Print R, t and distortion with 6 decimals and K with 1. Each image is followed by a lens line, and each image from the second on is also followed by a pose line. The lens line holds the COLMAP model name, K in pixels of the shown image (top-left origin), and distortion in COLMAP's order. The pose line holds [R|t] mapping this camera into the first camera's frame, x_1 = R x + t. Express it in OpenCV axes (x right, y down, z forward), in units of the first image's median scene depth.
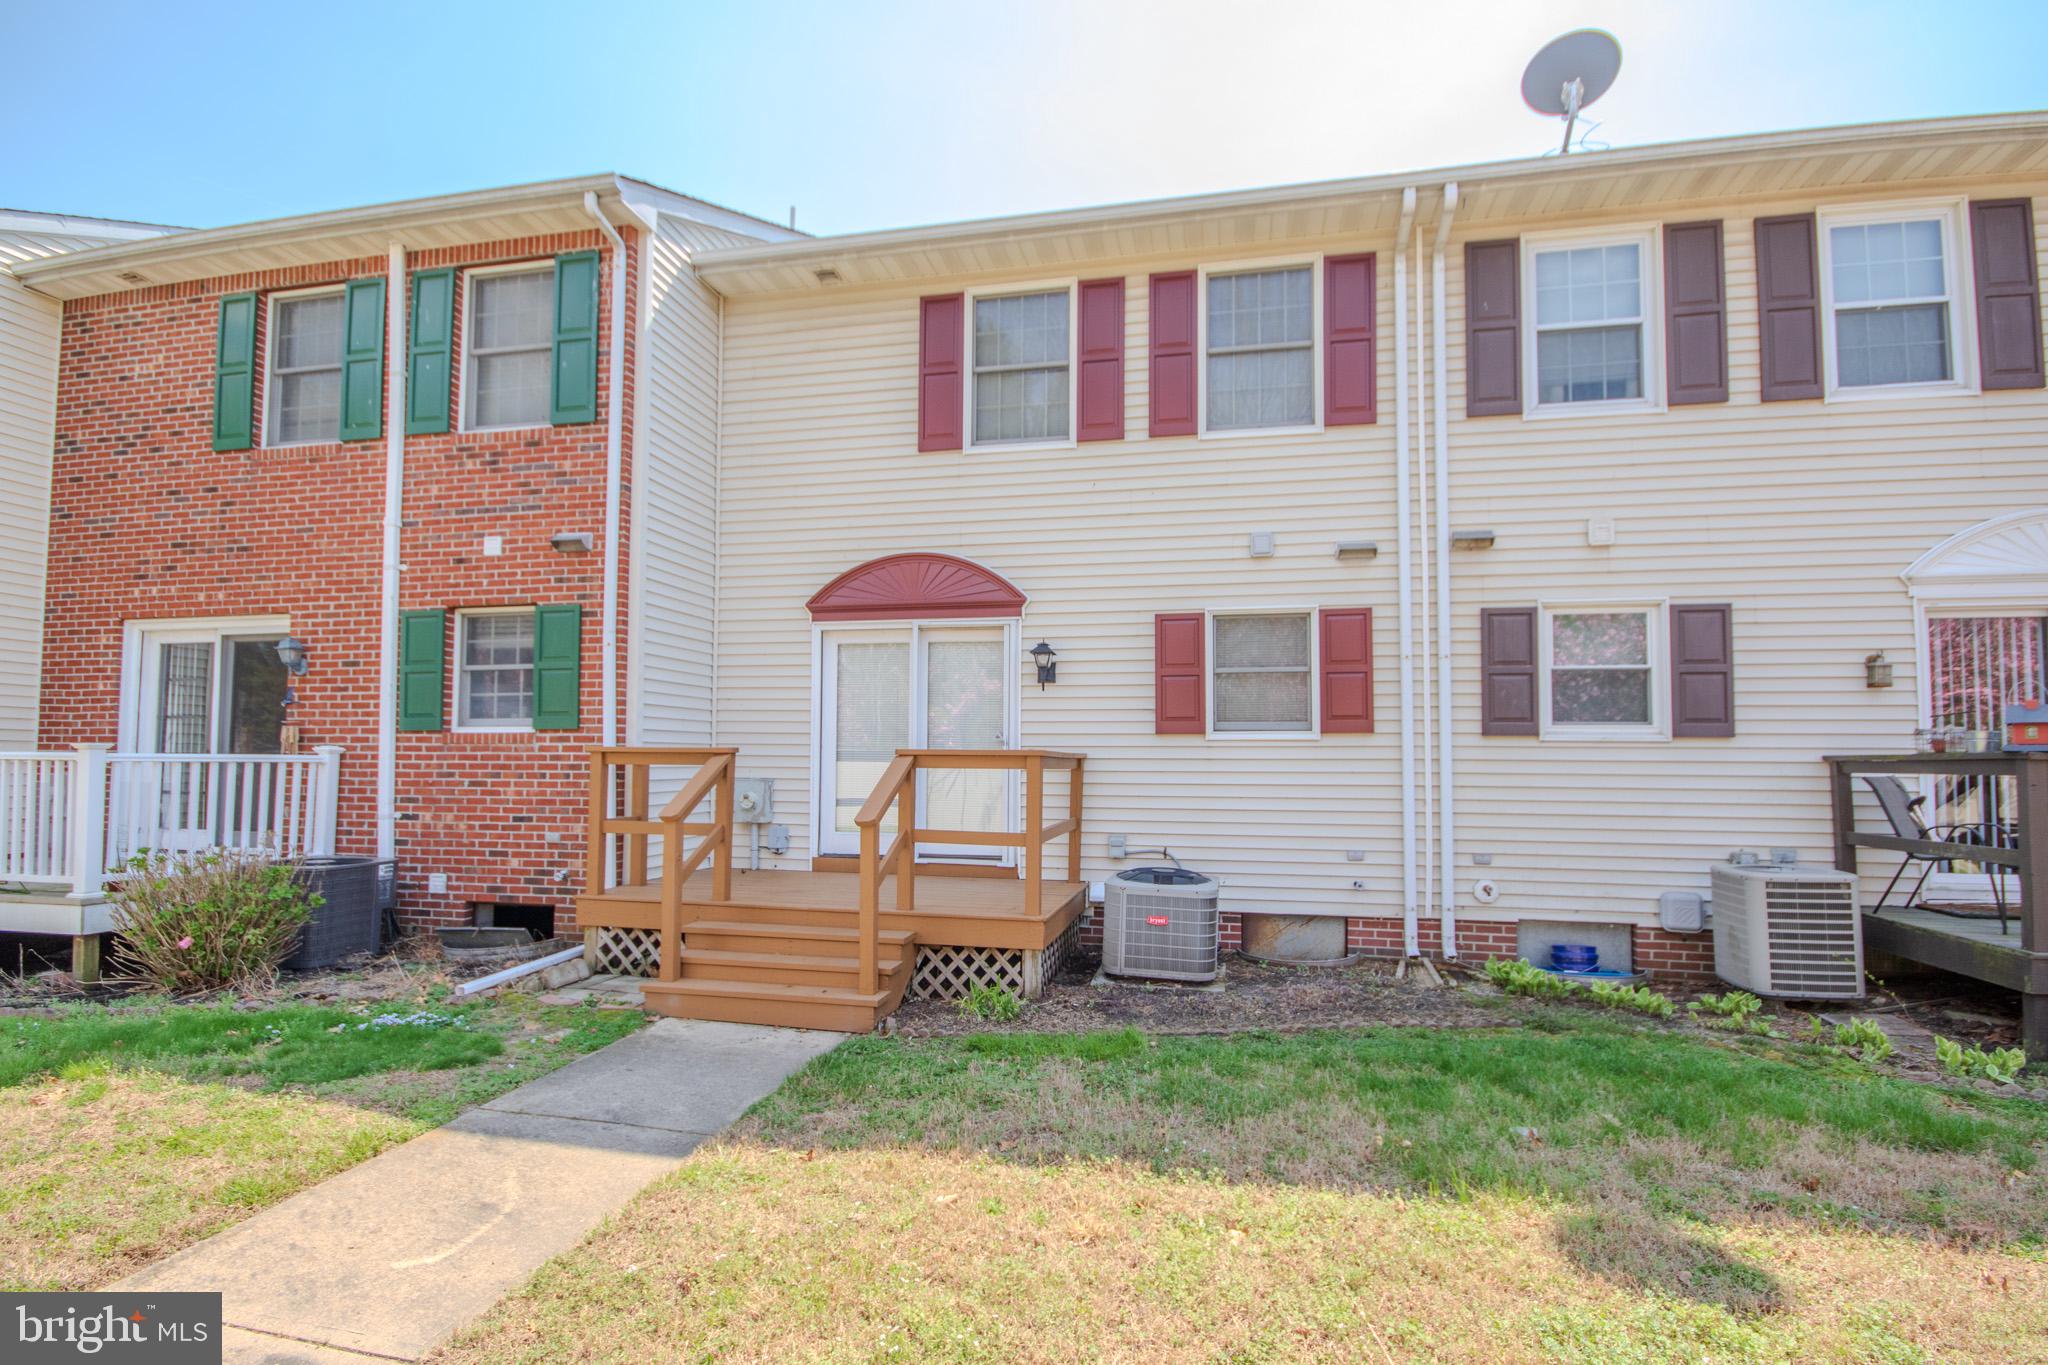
lens RADIAL K [[950.1, 0, 1034.8], [0, 950.1, 710.9], [0, 0, 1]] dist [0.015280, -0.014739]
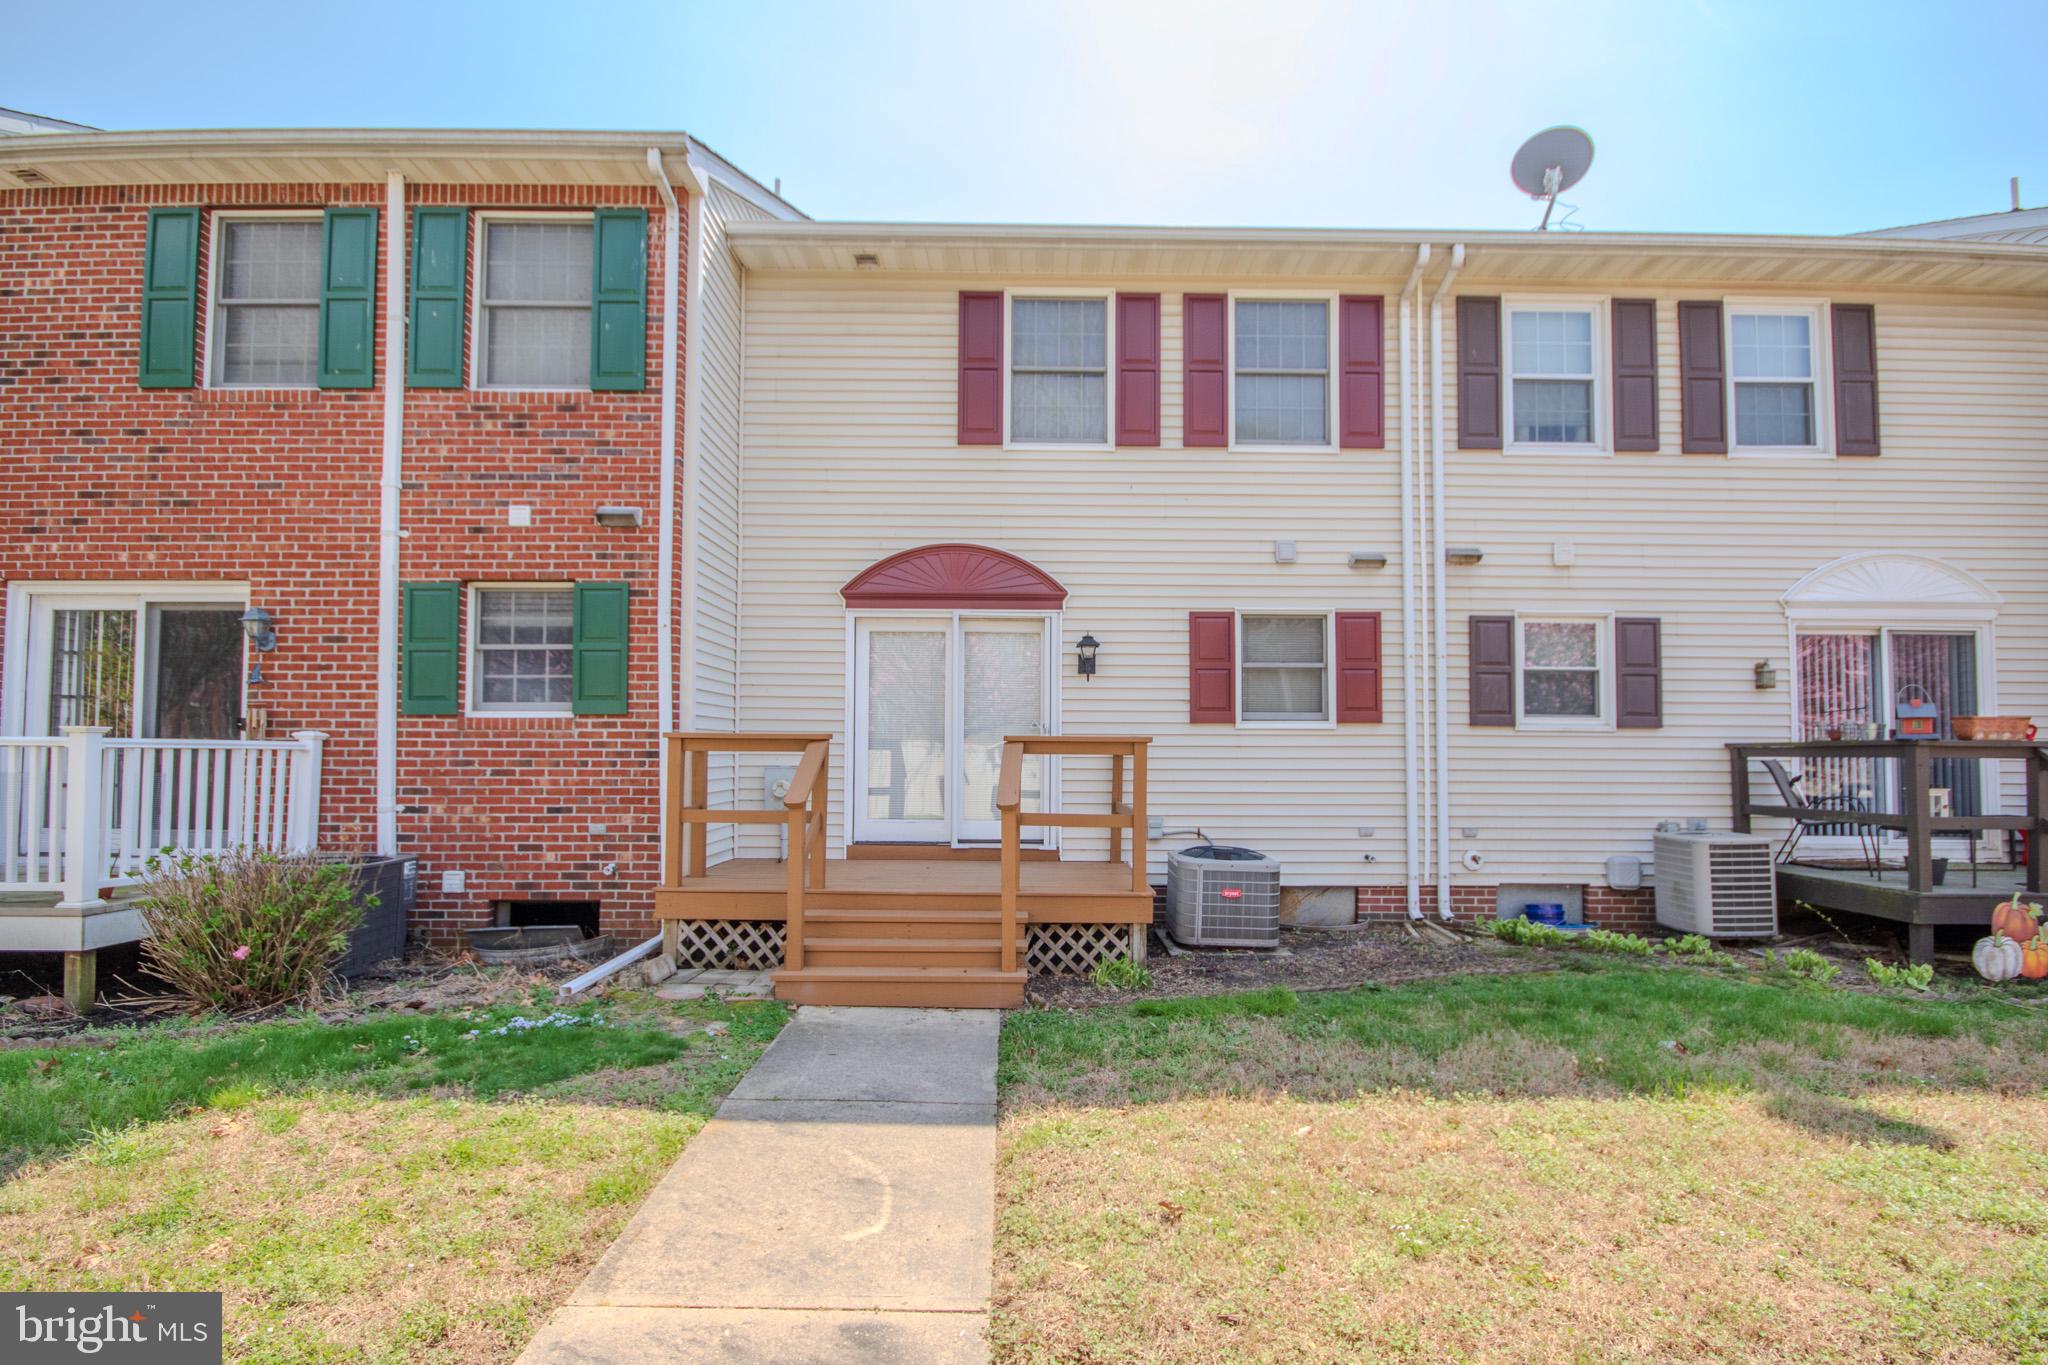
lens RADIAL K [[950.1, 0, 1034.8], [0, 950.1, 710.9], [0, 0, 1]] dist [0.015280, -0.014739]
pose [[0.976289, 0.008378, 0.216309, -0.282920], [-0.010196, 0.999921, 0.007289, 0.004487], [-0.216231, -0.009322, 0.976298, -0.012980]]
